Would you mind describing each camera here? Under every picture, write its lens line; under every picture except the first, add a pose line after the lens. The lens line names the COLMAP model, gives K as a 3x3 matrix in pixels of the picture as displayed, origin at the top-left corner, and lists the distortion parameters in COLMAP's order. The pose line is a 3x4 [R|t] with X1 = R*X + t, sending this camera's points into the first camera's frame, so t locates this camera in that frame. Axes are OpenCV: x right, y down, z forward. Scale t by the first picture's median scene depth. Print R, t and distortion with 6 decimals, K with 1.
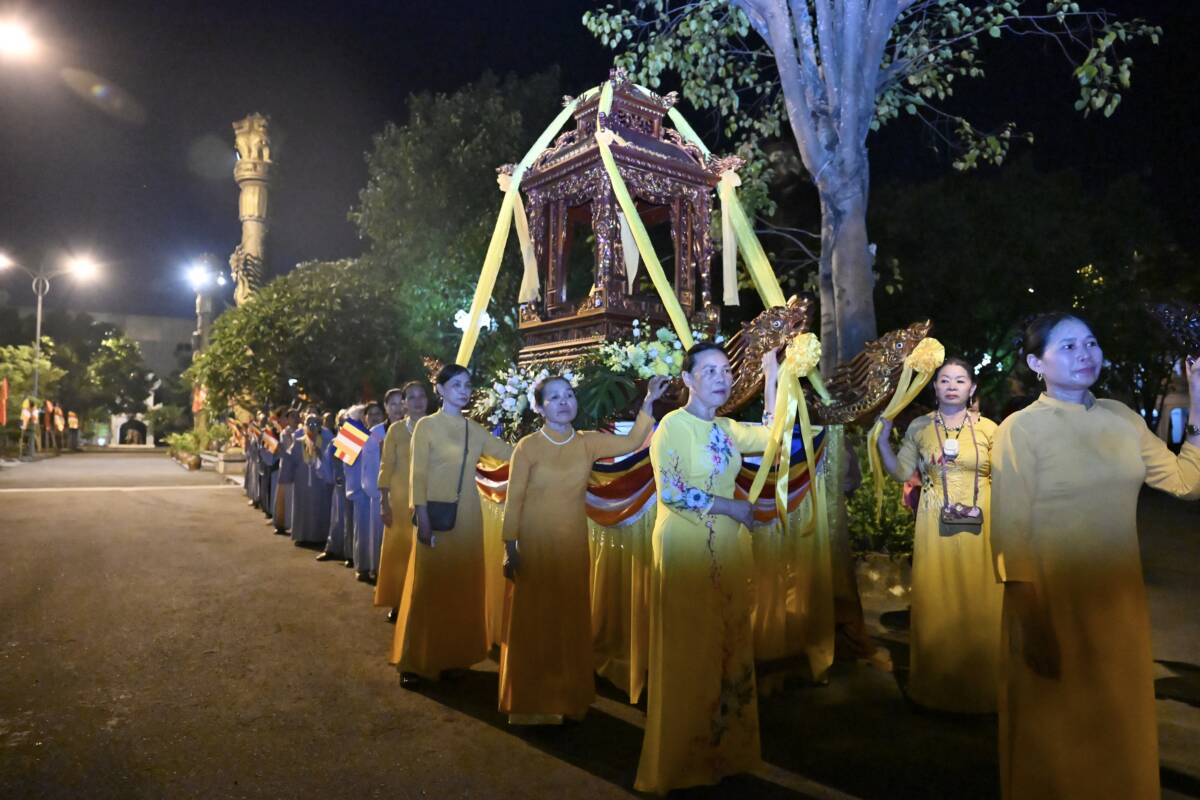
lens RADIAL K [[831.8, 0, 588.5], [0, 831.8, 412.5], [0, 0, 1]] dist [0.022182, -0.019235]
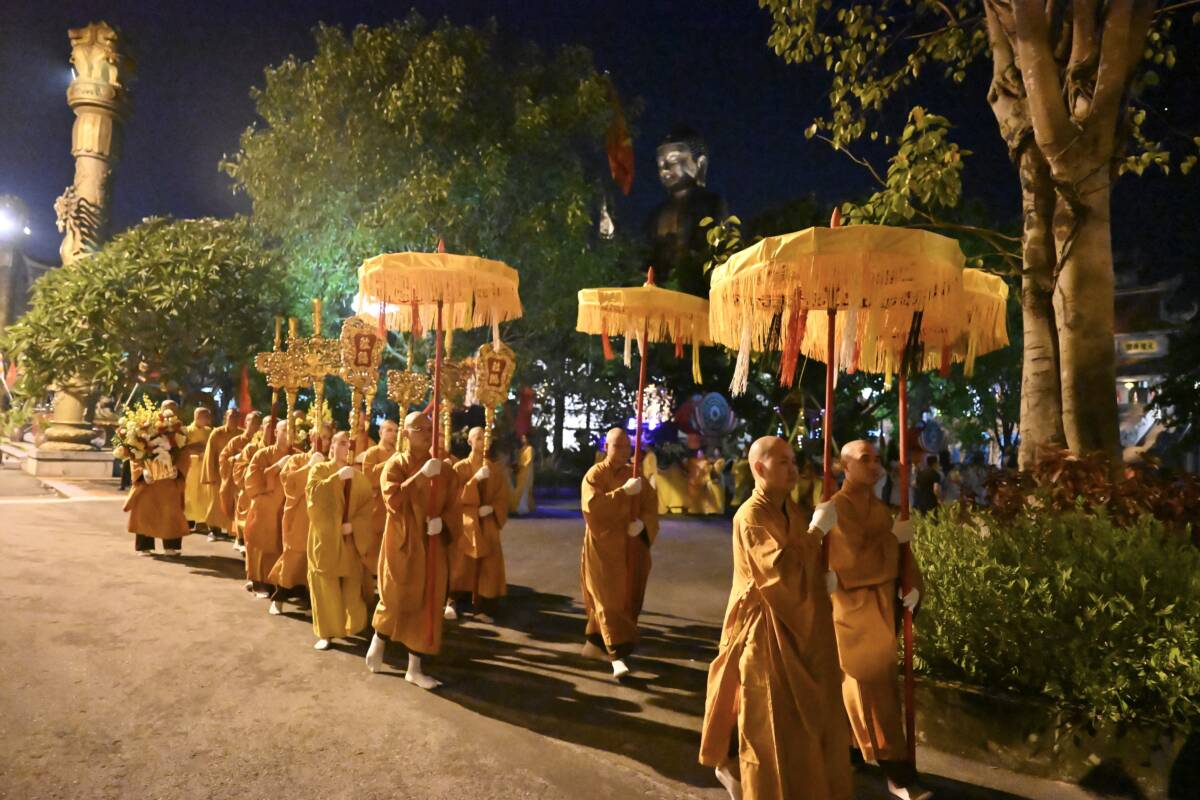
lens RADIAL K [[831.8, 0, 600.8], [0, 831.8, 417.6], [0, 0, 1]] dist [0.022182, -0.019235]
pose [[0.977480, 0.048026, 0.205493, -0.080557], [-0.050626, 0.998690, 0.007411, -0.013555], [-0.204868, -0.017647, 0.978631, 0.120039]]
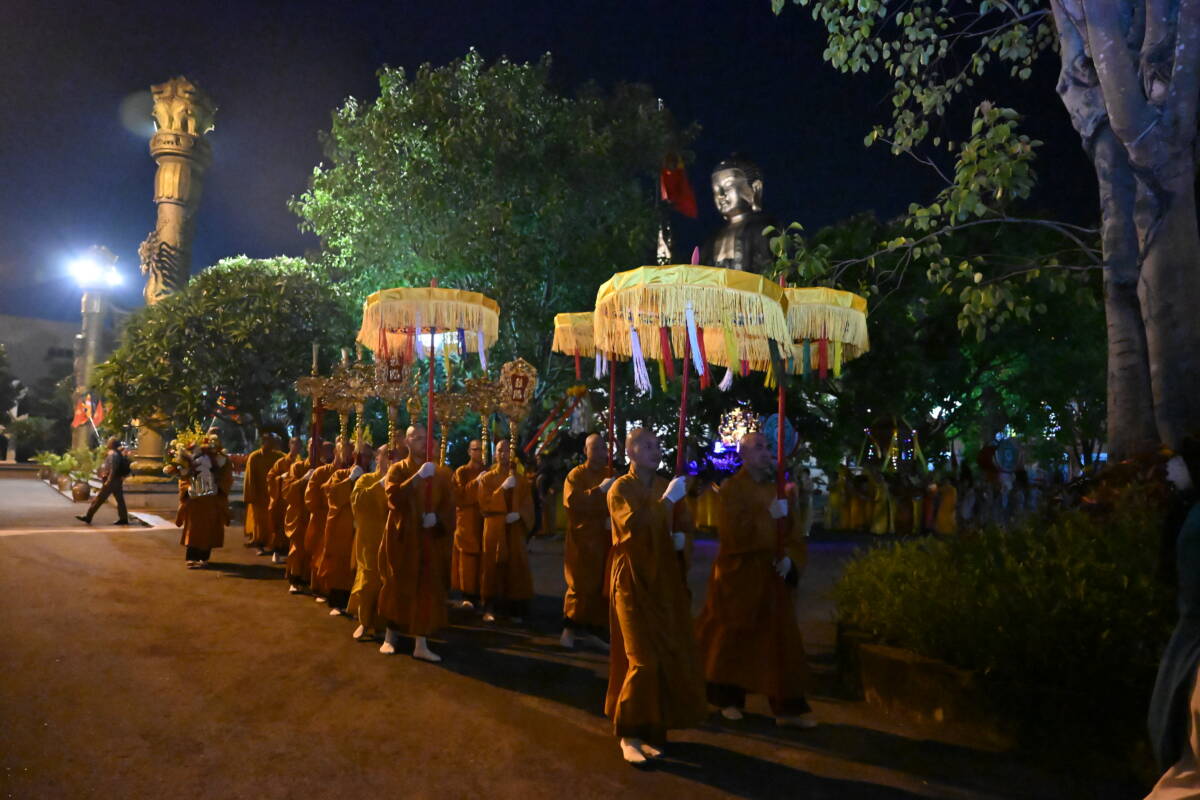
lens RADIAL K [[831.8, 0, 601.3], [0, 831.8, 415.1], [0, 0, 1]] dist [0.022182, -0.019235]
pose [[0.990553, 0.032667, 0.133181, -0.081512], [-0.029071, 0.999161, -0.028854, -0.007142], [-0.134012, 0.024710, 0.990672, 0.121525]]
